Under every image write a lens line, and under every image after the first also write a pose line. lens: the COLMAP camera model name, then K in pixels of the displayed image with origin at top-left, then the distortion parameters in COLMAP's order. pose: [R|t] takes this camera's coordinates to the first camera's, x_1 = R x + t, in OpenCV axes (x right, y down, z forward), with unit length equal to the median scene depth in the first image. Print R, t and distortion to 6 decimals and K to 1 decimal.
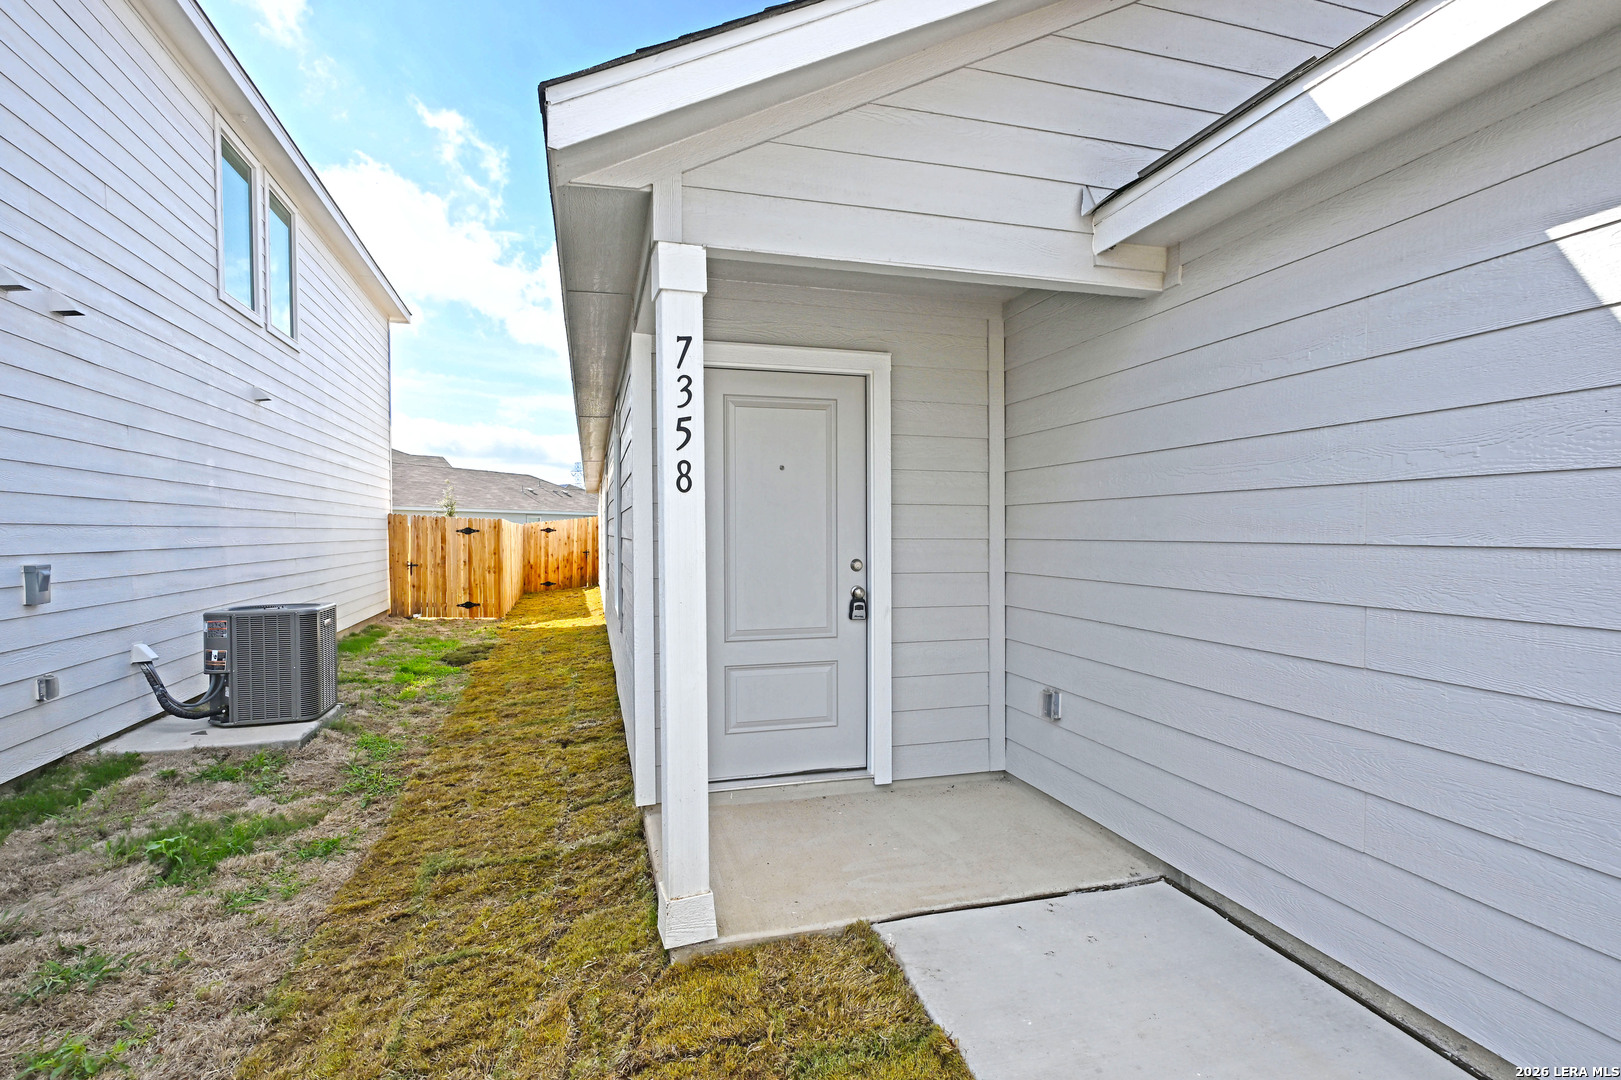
lens RADIAL K [[794.7, 0, 804.6], [0, 794.7, 540.6], [0, 0, 1]] dist [-0.001710, 0.003091]
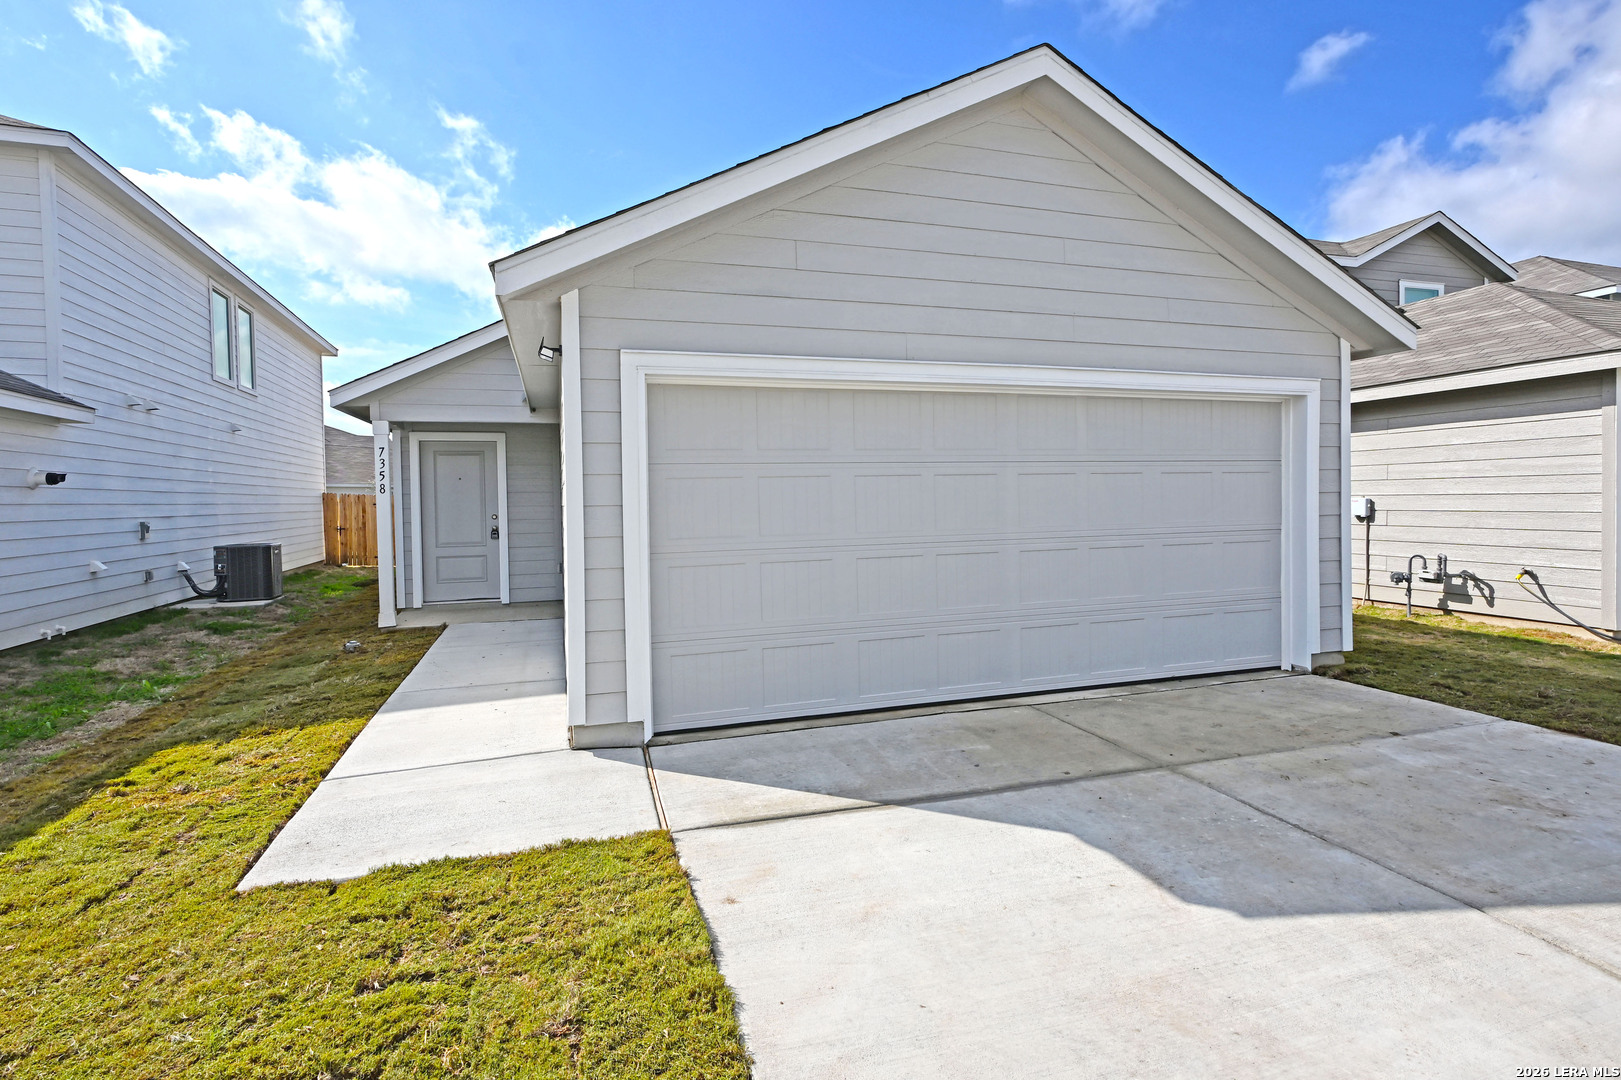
lens RADIAL K [[794.7, 0, 824.1], [0, 794.7, 515.1], [0, 0, 1]] dist [-0.001710, 0.003091]
pose [[0.998286, -0.012278, 0.057217, 0.583933], [0.011830, 0.999897, 0.008175, 0.010182], [-0.057312, -0.007484, 0.998328, -0.948696]]
